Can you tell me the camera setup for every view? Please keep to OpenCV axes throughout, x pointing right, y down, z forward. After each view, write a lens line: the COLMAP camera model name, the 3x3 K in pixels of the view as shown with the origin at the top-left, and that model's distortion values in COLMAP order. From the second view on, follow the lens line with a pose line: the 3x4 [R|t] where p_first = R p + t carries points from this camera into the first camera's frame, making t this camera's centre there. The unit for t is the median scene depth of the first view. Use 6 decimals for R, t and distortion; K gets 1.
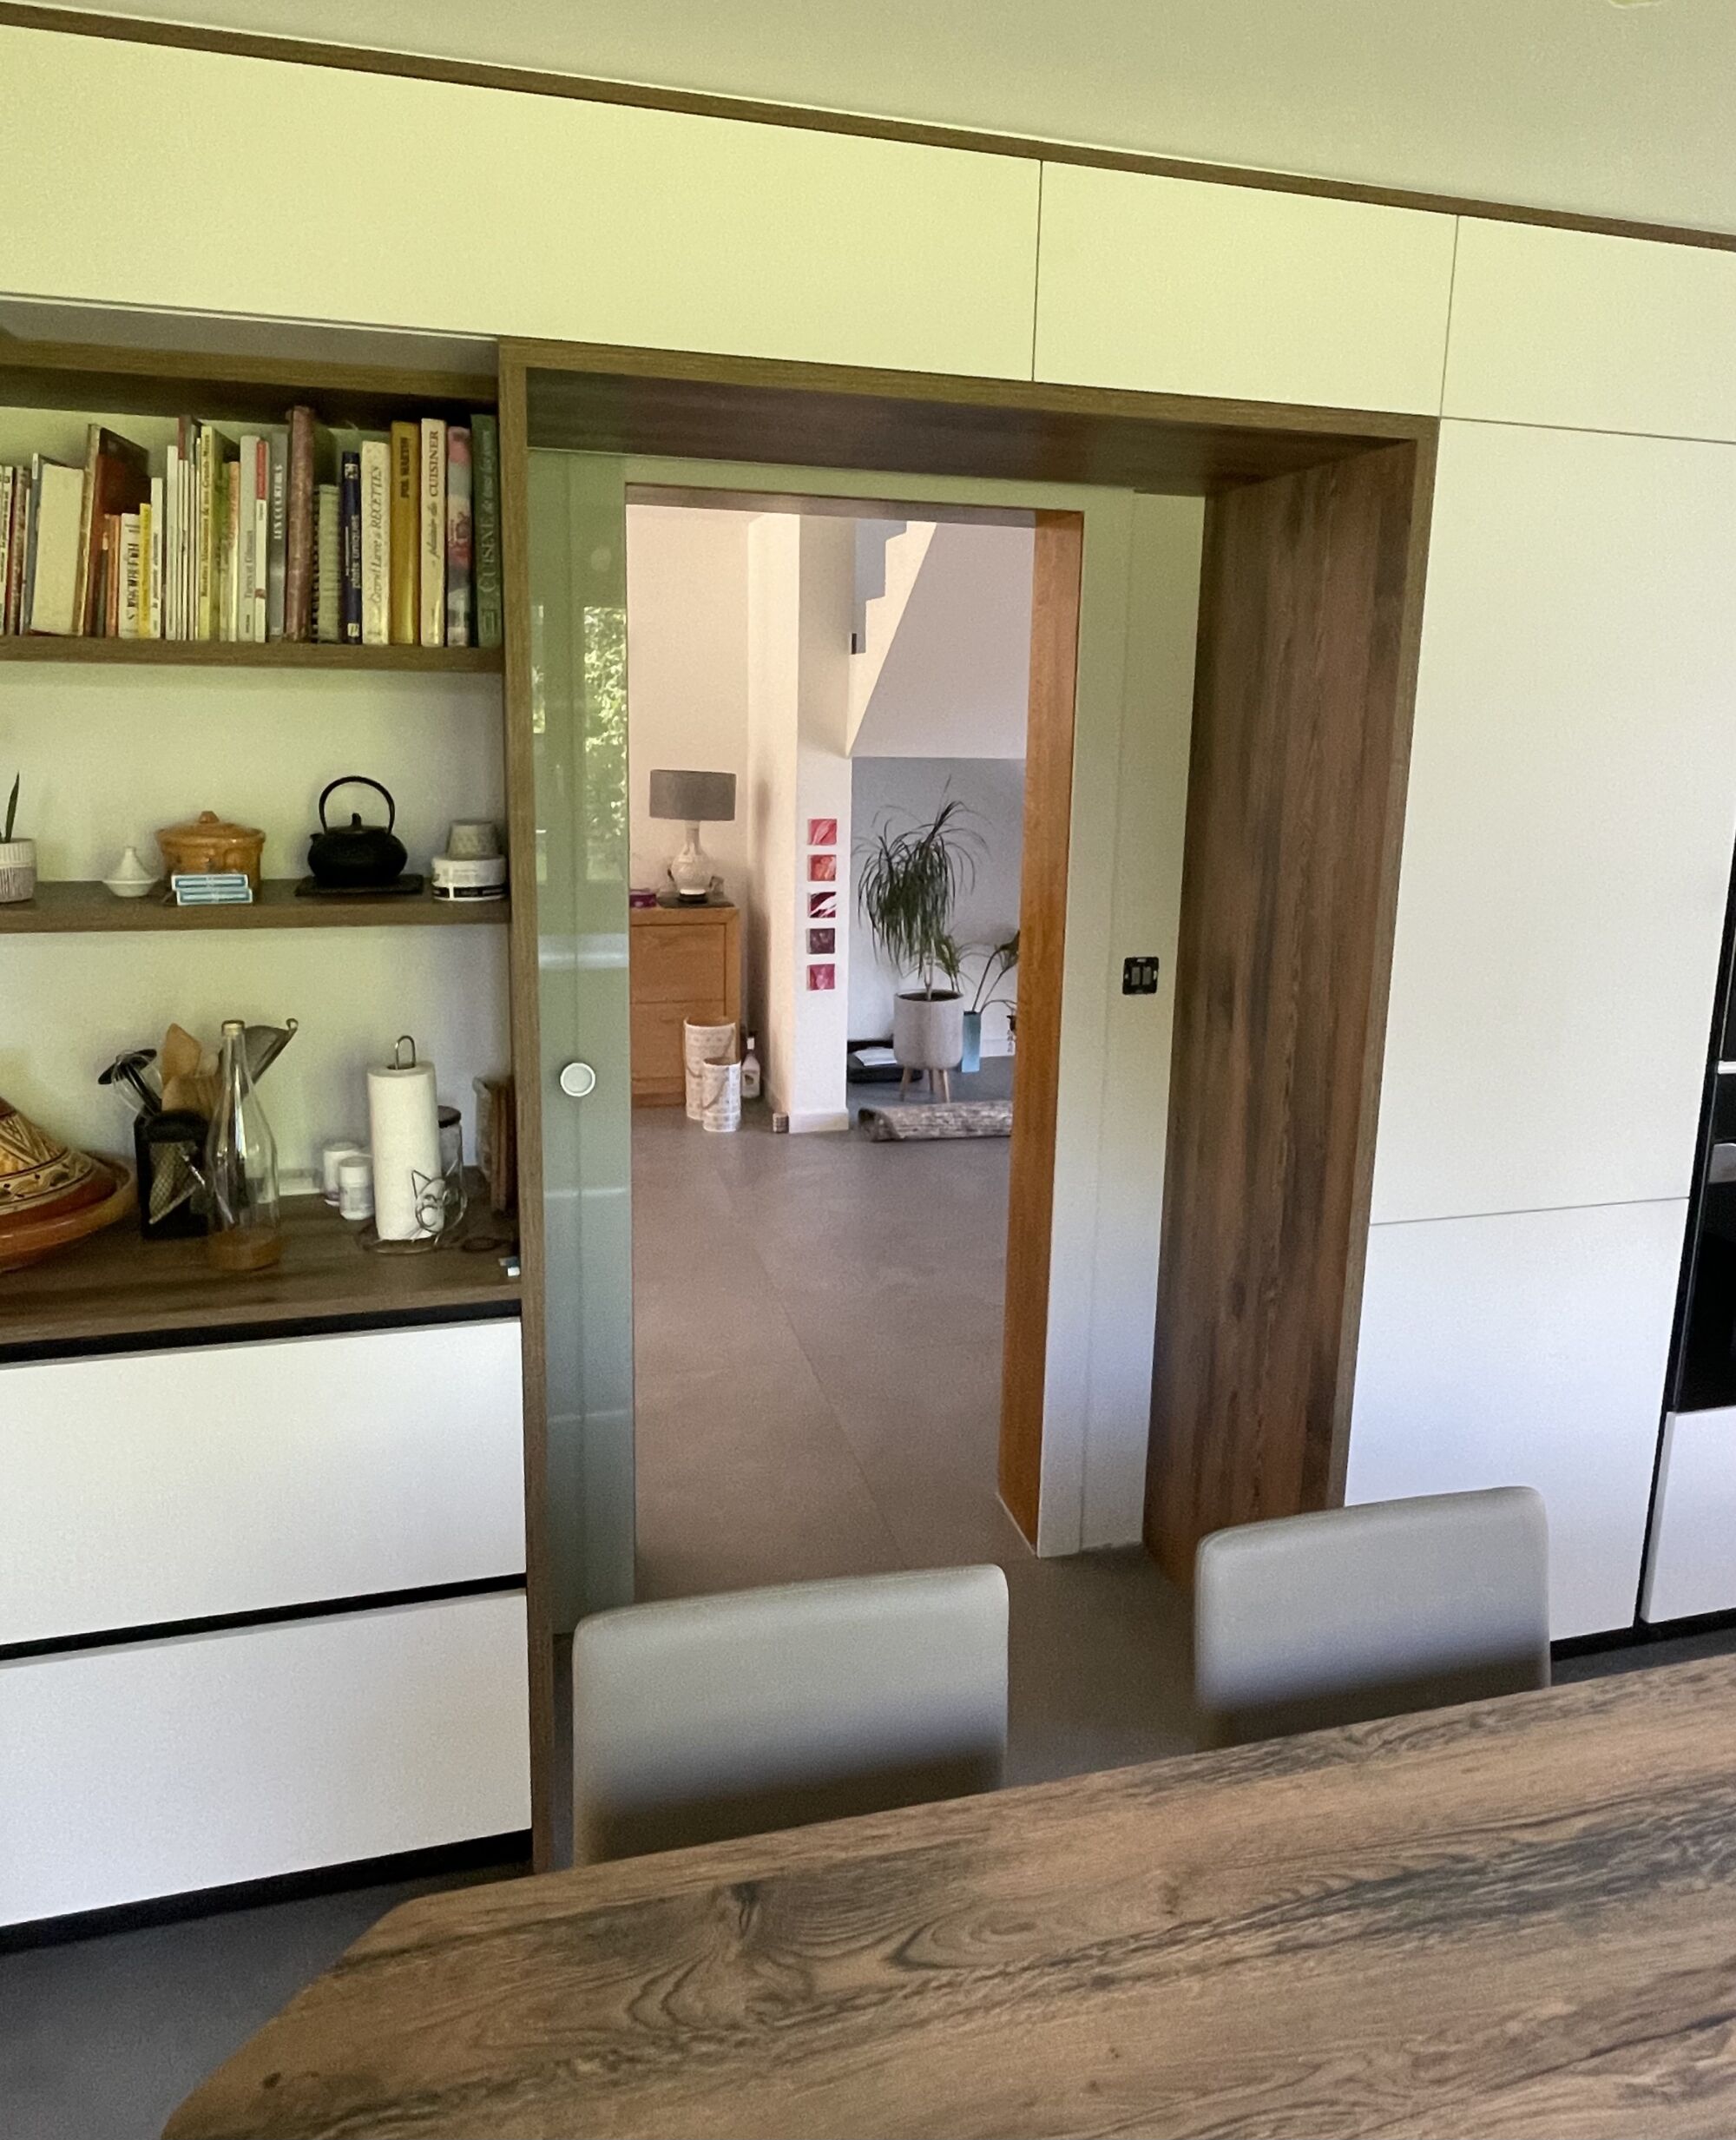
lens RADIAL K [[1375.0, 0, 866.6], [0, 1375.0, 947.8], [0, 0, 1]] dist [0.000896, -0.000113]
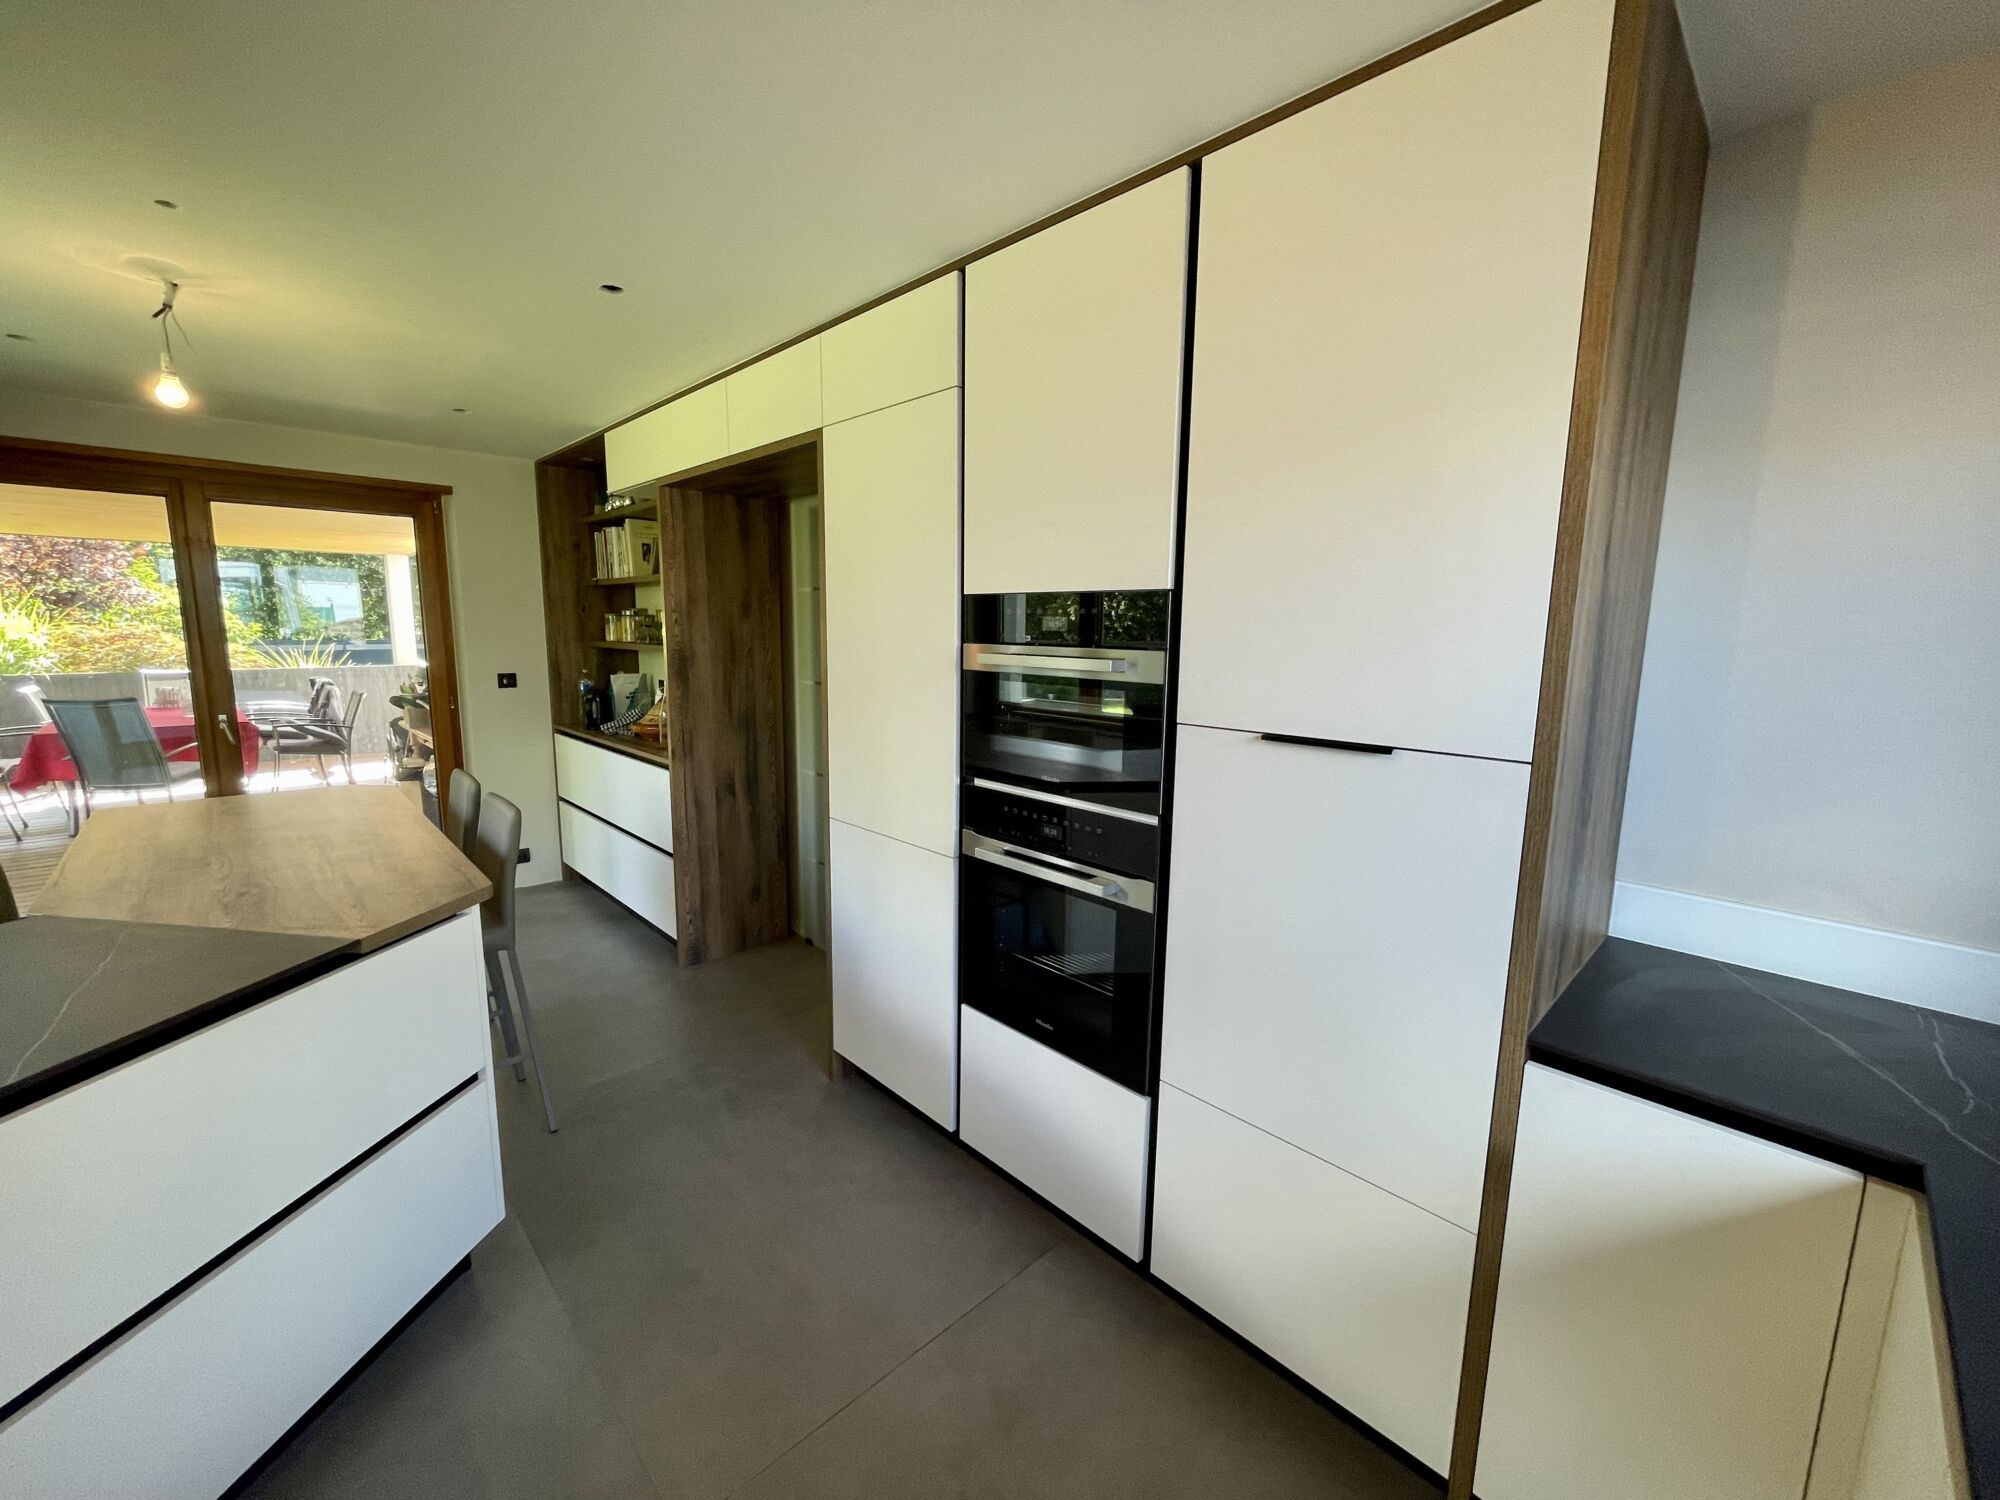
lens RADIAL K [[808.1, 0, 1006.8], [0, 808.1, 747.2], [0, 0, 1]] dist [-0.002859, -0.001019]
pose [[0.488422, 0.115680, -0.864906, 1.785844], [-0.154489, 0.986980, 0.044765, 0.002385], [0.858823, 0.111754, 0.499934, 0.712476]]
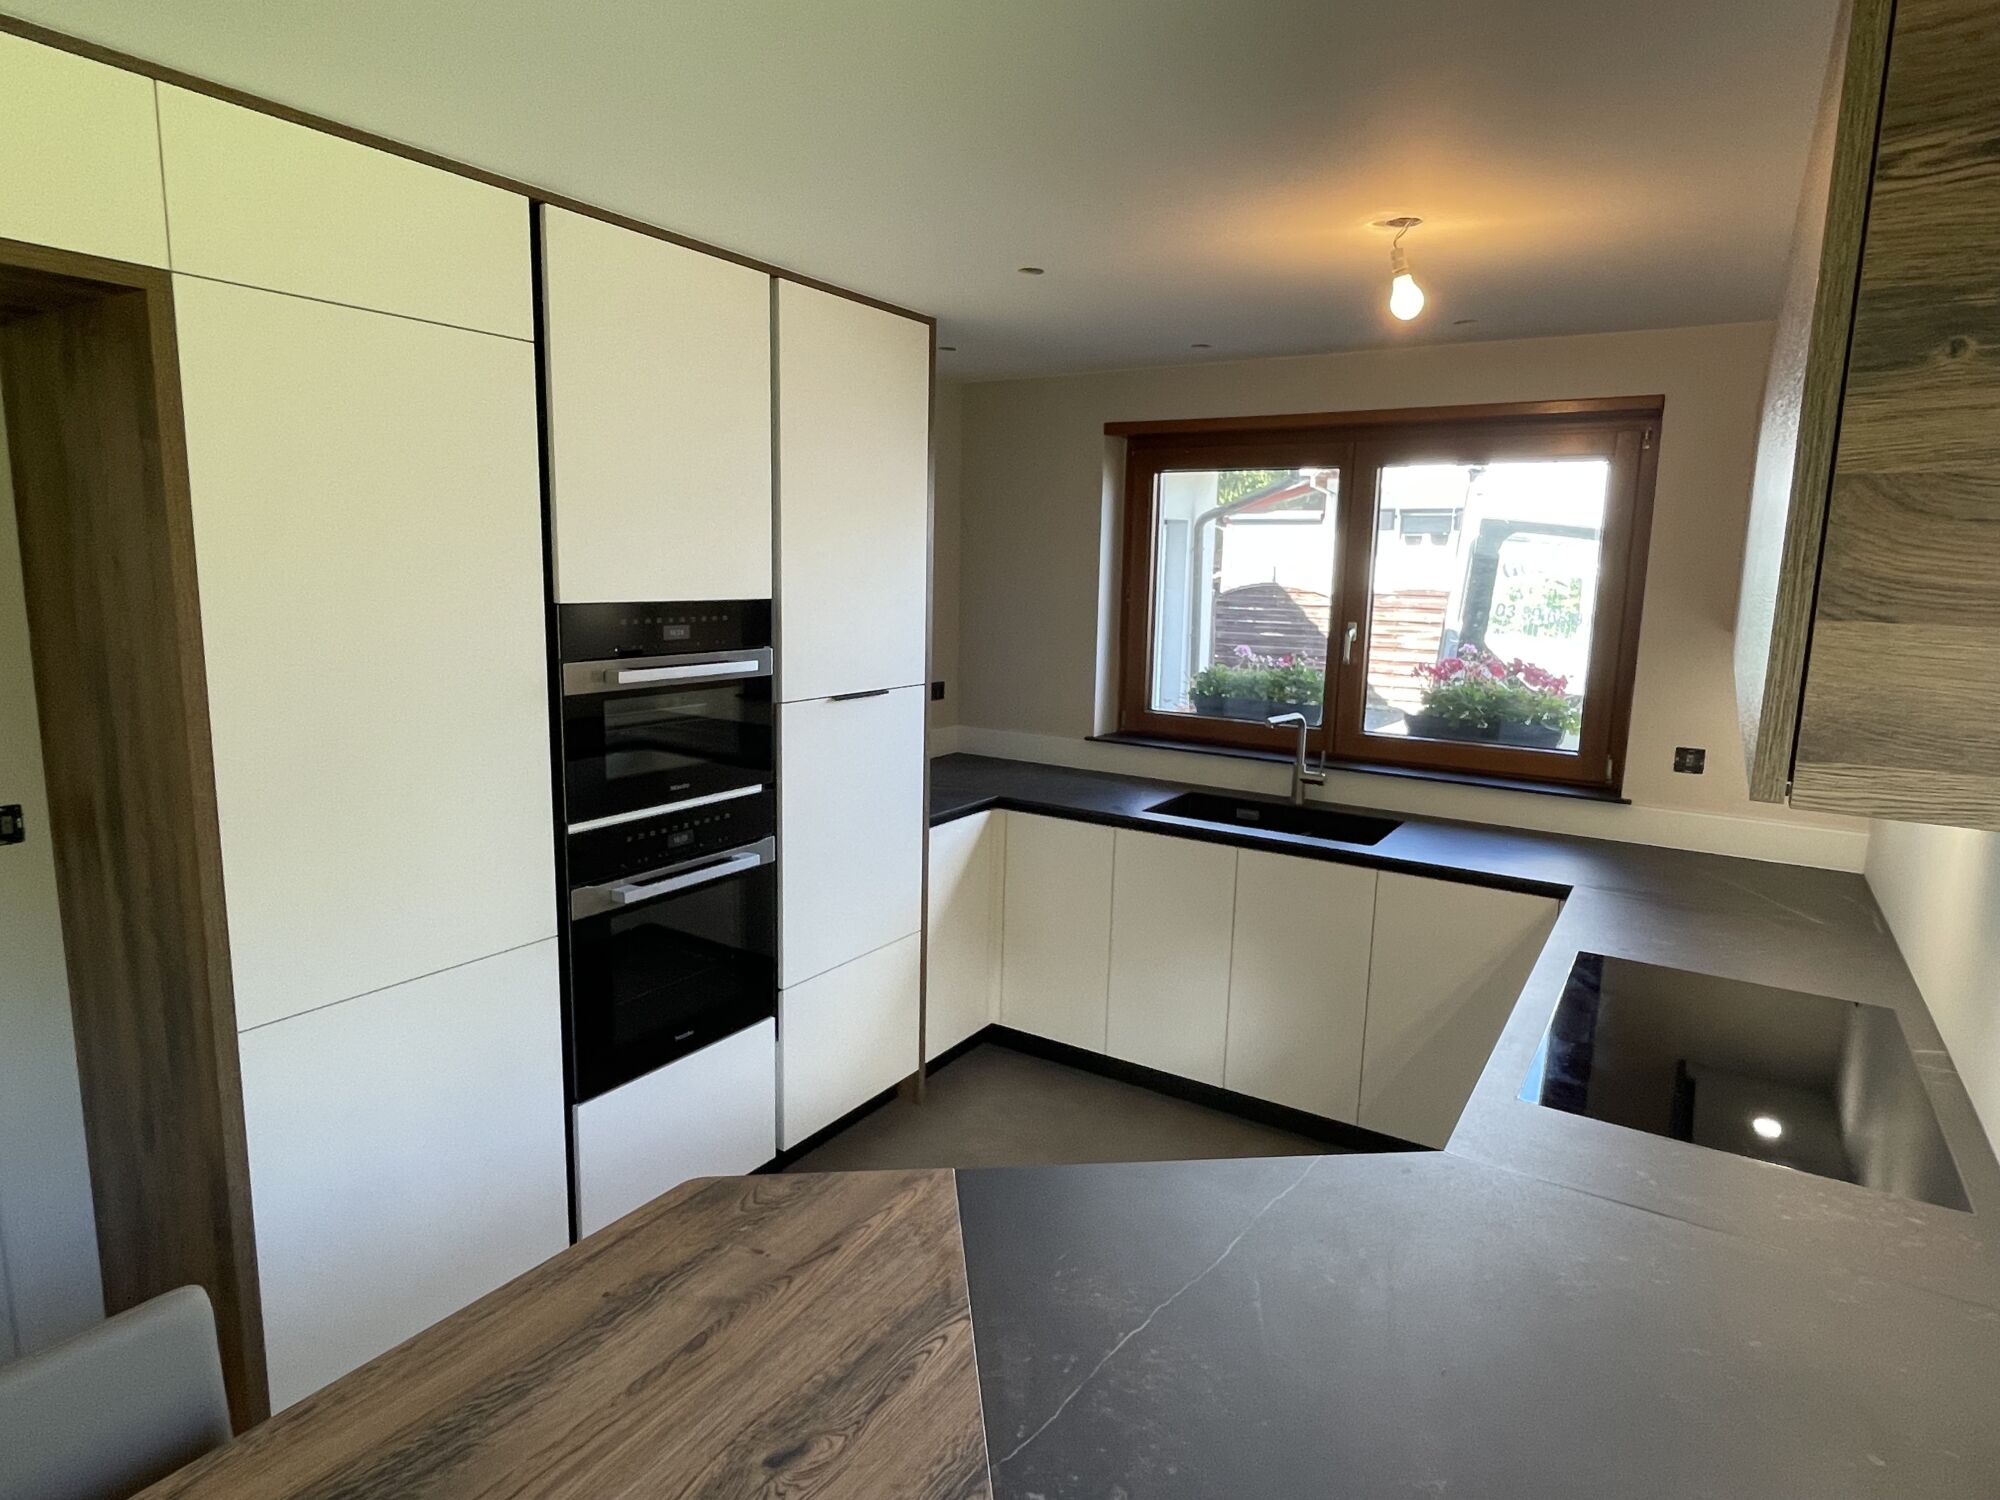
lens RADIAL K [[1124.3, 0, 996.8], [0, 1124.3, 739.6], [0, 0, 1]] dist [-0.003220, 0.001276]
pose [[0.738126, -0.109504, 0.665717, 0.286640], [0.108748, 0.993148, 0.042787, 0.003504], [-0.665841, 0.040813, 0.744977, -0.051820]]
